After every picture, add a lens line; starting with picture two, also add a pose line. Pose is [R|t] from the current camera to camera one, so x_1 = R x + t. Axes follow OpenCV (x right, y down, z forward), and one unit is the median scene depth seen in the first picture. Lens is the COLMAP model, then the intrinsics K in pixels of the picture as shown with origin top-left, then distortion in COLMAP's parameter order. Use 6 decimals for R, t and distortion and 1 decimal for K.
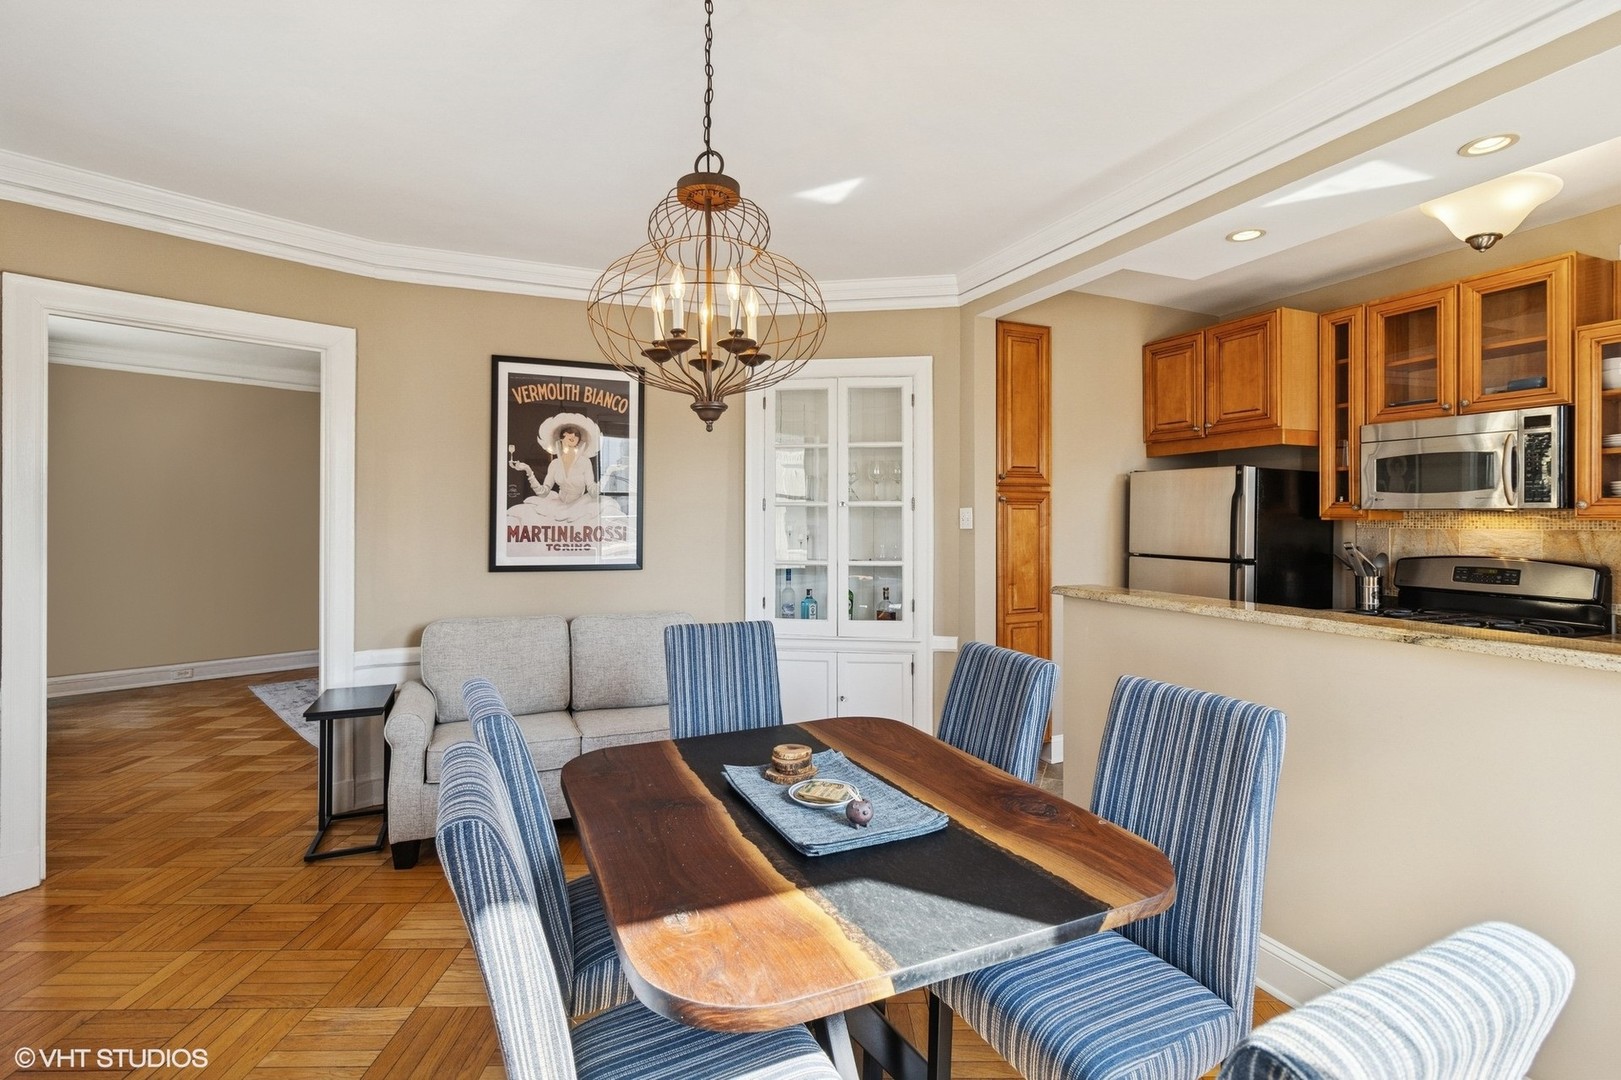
lens RADIAL K [[751.0, 0, 813.3], [0, 751.0, 516.9], [0, 0, 1]] dist [-0.001504, 0.000178]
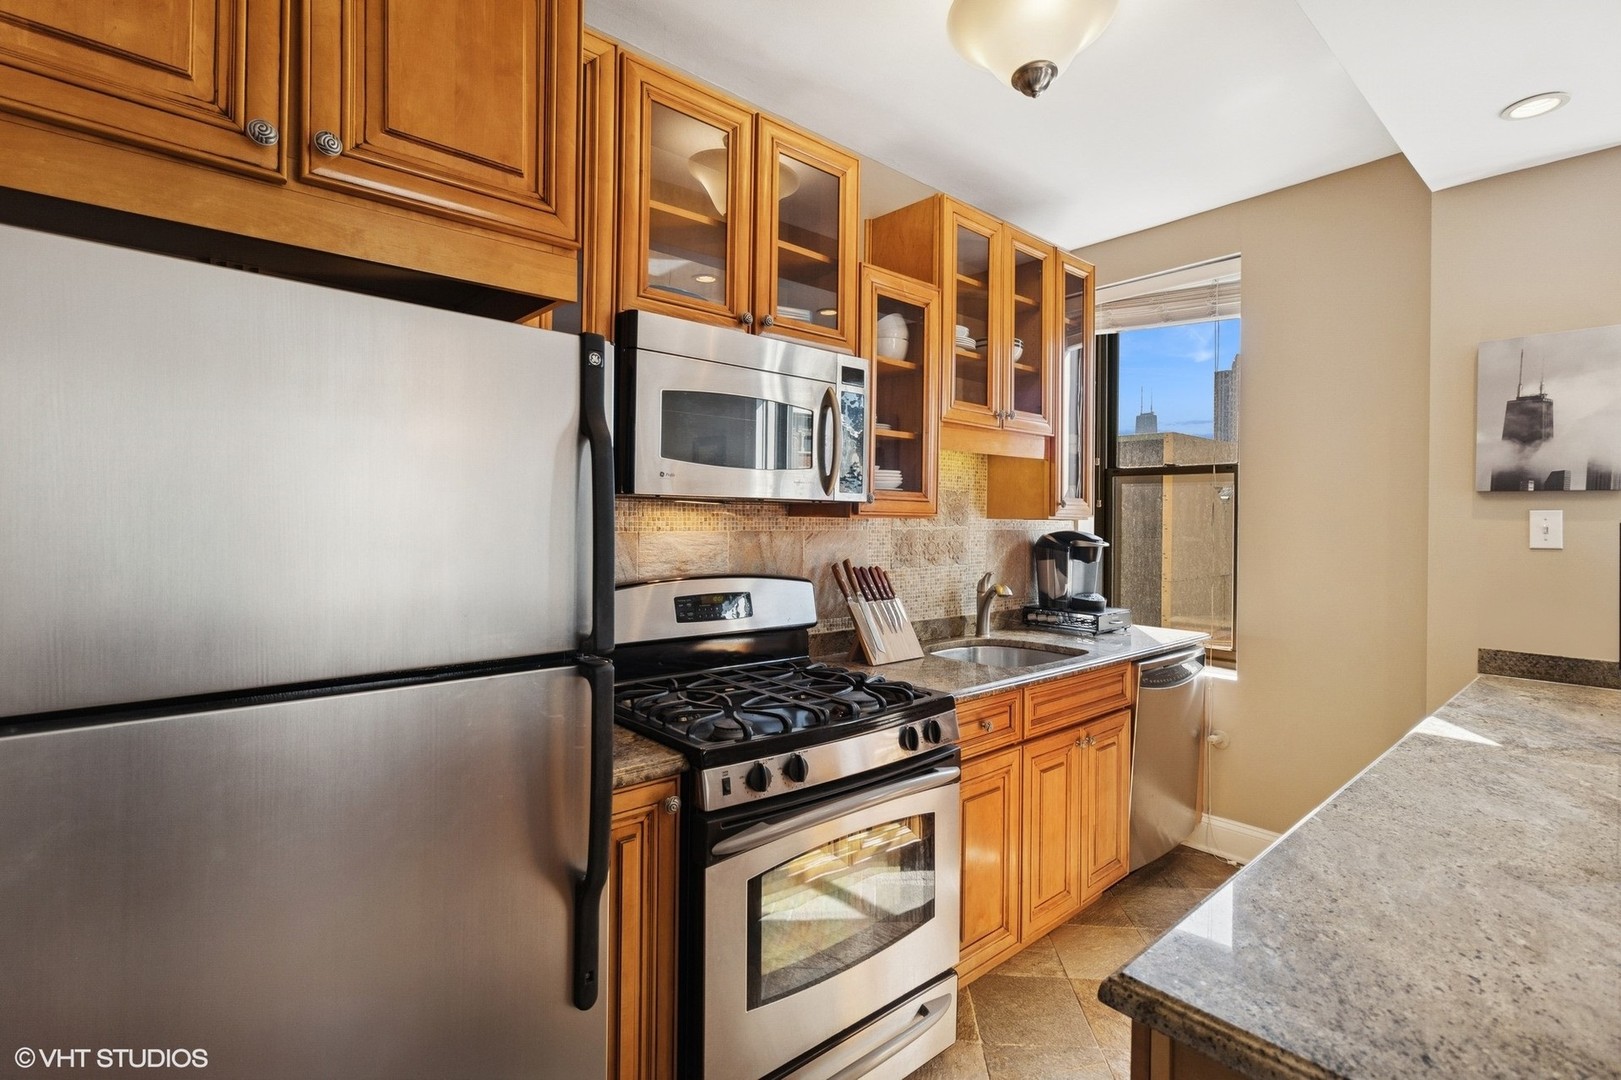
lens RADIAL K [[751.0, 0, 813.3], [0, 751.0, 516.9], [0, 0, 1]] dist [-0.001504, 0.000178]
pose [[-0.301991, -0.003965, 0.953303, 0.284907], [-0.011891, 0.999929, 0.000392, 0.002831], [-0.953237, -0.011217, -0.302016, 1.124187]]
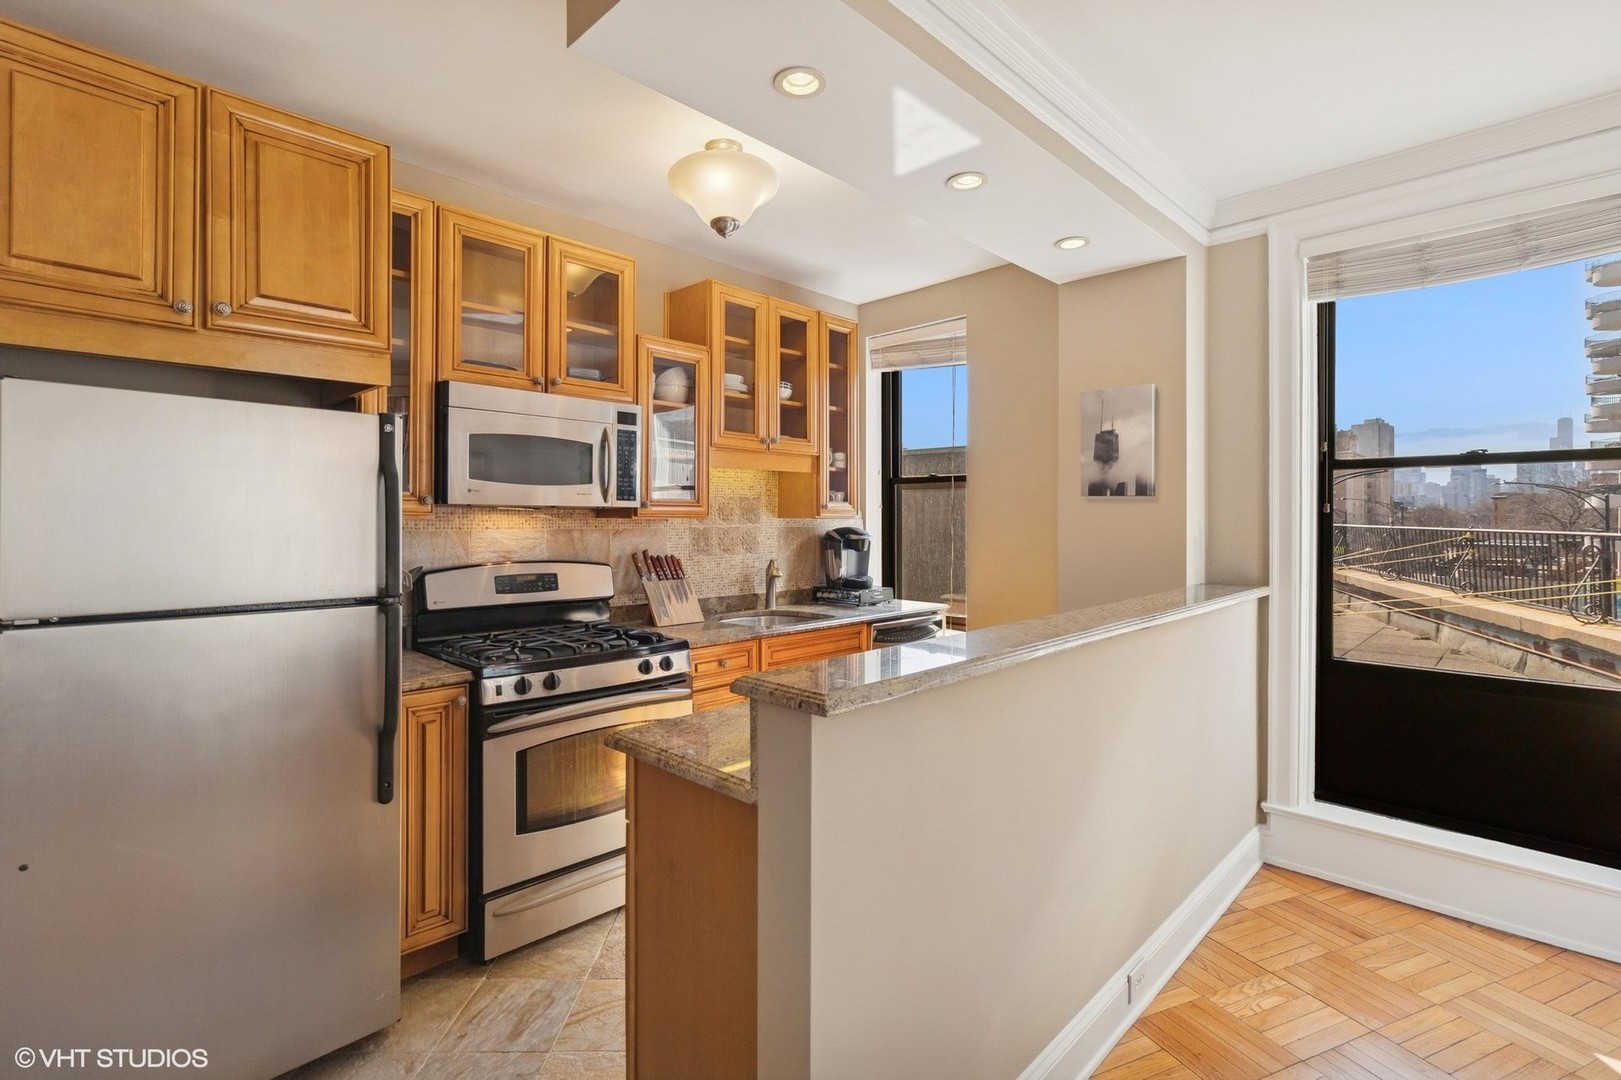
lens RADIAL K [[745.4, 0, 817.2], [0, 745.4, 518.3], [0, 0, 1]] dist [-0.001096, -0.000135]
pose [[-0.373216, -0.002068, 0.927742, -0.024875], [-0.003054, 0.999995, 0.001000, 0.001395], [-0.927739, -0.002460, -0.373221, 1.023199]]
